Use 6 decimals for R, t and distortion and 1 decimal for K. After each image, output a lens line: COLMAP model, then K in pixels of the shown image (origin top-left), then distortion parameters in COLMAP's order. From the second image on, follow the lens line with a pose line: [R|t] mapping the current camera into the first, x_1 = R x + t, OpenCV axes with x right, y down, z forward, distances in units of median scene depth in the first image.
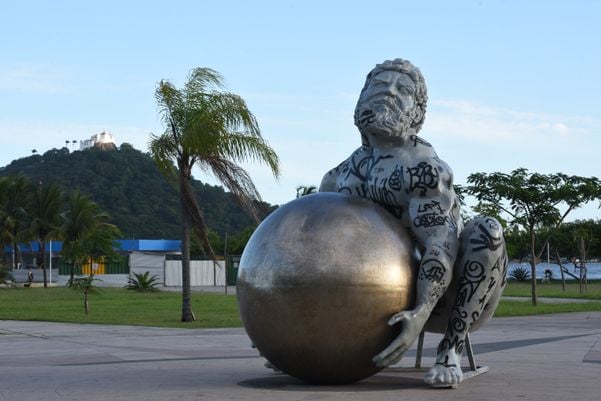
lens RADIAL K [[1395.0, 0, 300.5], [0, 1395.0, 200.5], [0, 0, 1]] dist [0.040151, 0.274887]
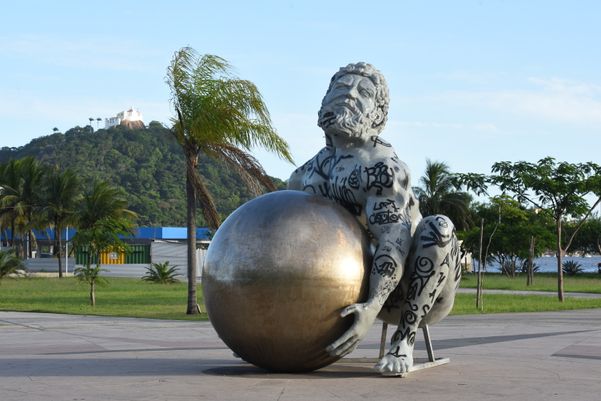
lens RADIAL K [[1519.3, 0, 300.5], [0, 1519.3, 200.5], [0, 0, 1]] dist [0.146812, 0.492519]
pose [[0.999552, 0.006645, -0.029197, 0.060505], [-0.006339, 0.999924, 0.010548, -0.010251], [0.029265, -0.010358, 0.999518, -0.143239]]
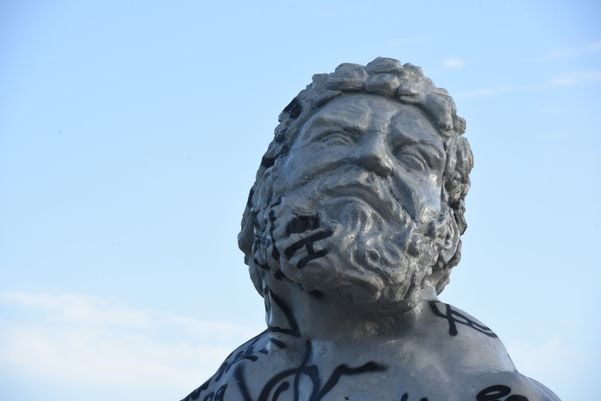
lens RADIAL K [[3123.4, 0, 300.5], [0, 3123.4, 200.5], [0, 0, 1]] dist [1.771874, -1.336030]
pose [[0.983085, 0.017993, 0.182266, -0.079414], [0.000039, 0.995142, -0.098451, 0.000166], [-0.183152, 0.096792, 0.978308, 0.322210]]
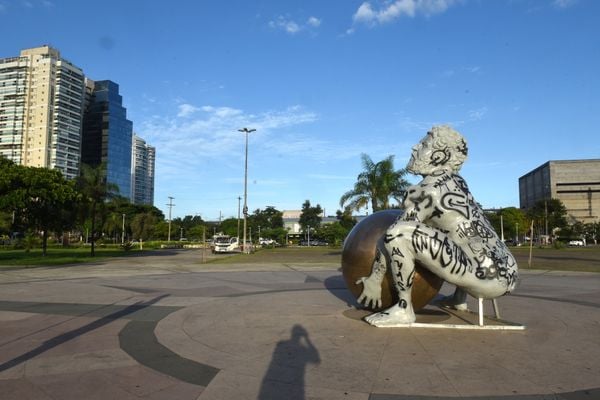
lens RADIAL K [[445.6, 0, 300.0], [0, 445.6, 200.0], [0, 0, 1]] dist [-0.015724, -0.041281]
pose [[0.141464, -0.076933, -0.986950, 0.579094], [0.046797, 0.996381, -0.070960, 0.017422], [0.988837, -0.036148, 0.144552, 0.782360]]
